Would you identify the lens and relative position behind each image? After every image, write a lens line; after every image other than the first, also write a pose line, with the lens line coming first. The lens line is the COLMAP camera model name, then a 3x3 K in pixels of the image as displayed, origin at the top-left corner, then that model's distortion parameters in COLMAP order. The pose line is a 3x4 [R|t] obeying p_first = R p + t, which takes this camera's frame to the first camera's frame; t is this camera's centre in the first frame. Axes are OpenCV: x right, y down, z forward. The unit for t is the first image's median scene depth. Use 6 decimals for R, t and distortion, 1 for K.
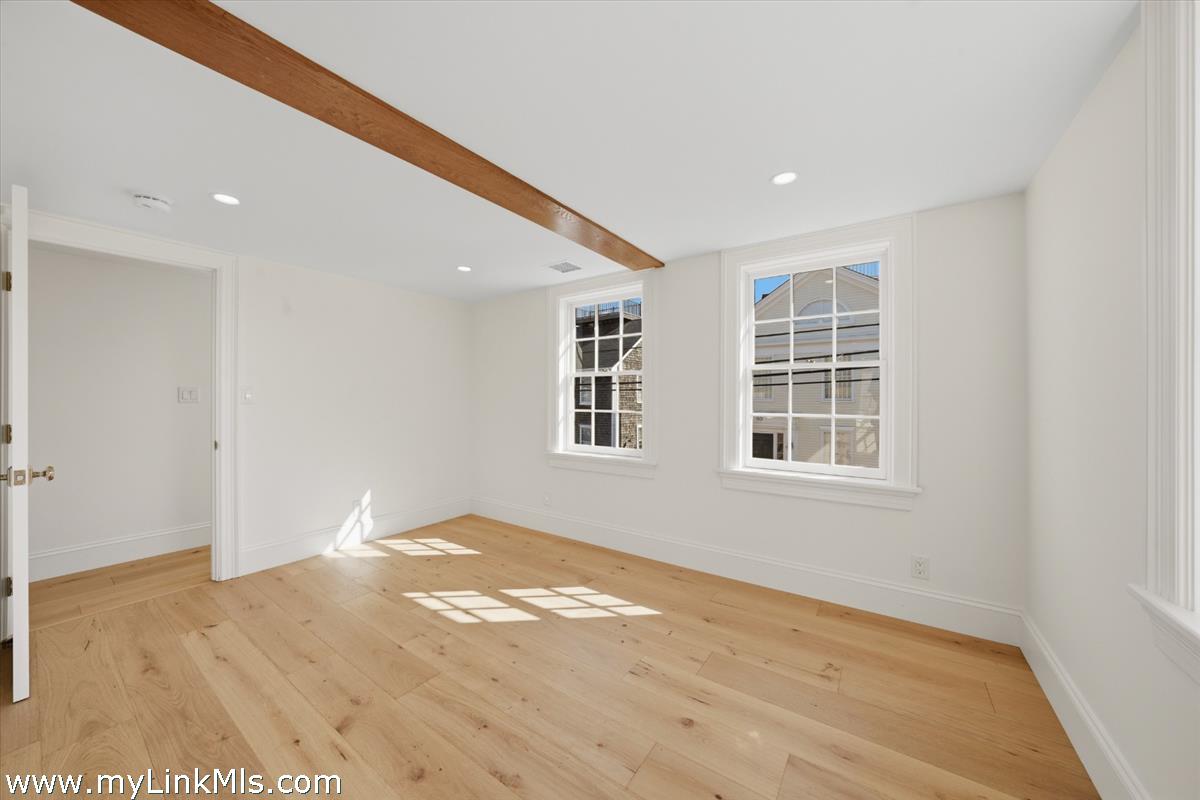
lens RADIAL K [[418.4, 0, 605.4], [0, 418.4, 401.0], [0, 0, 1]] dist [-0.021962, 0.003761]
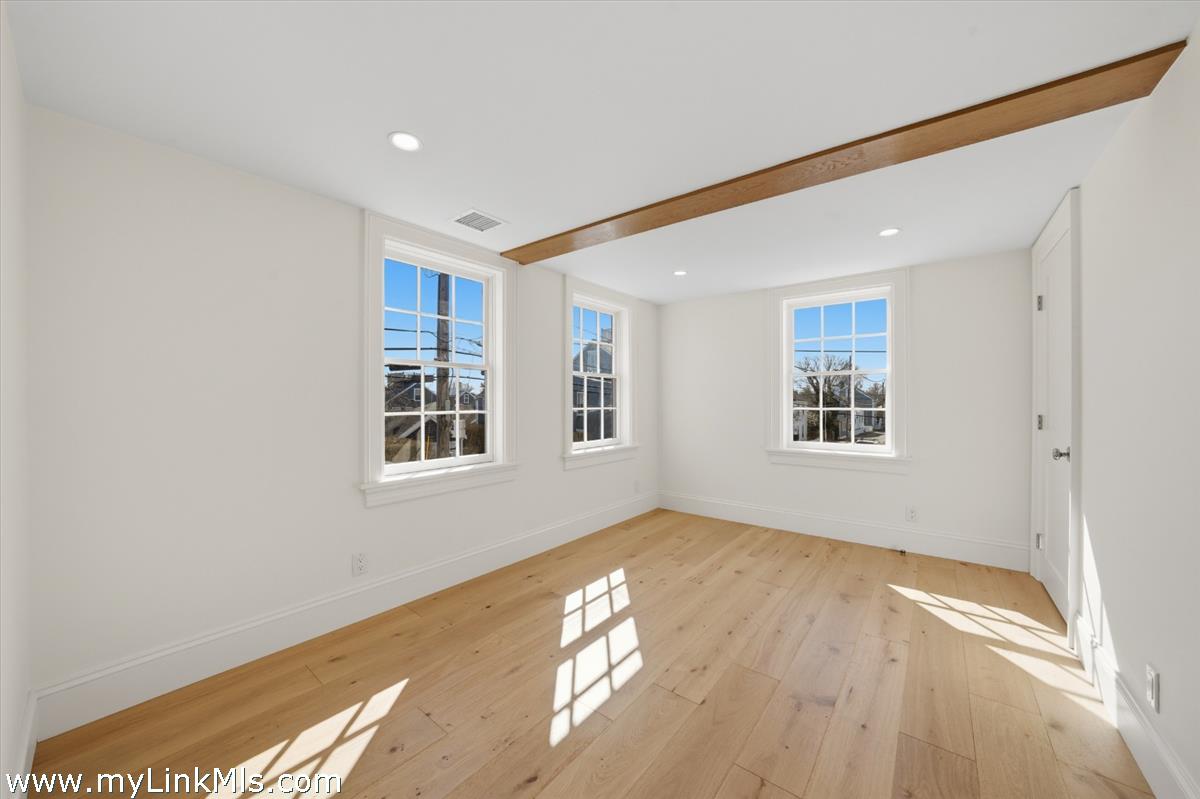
lens RADIAL K [[418.4, 0, 605.4], [0, 418.4, 400.5], [0, 0, 1]] dist [-0.021962, 0.003761]
pose [[0.068286, -0.002488, 0.997663, -1.066643], [0.003324, 0.999992, 0.002266, 0.002243], [-0.997660, 0.003161, 0.068294, 0.919106]]
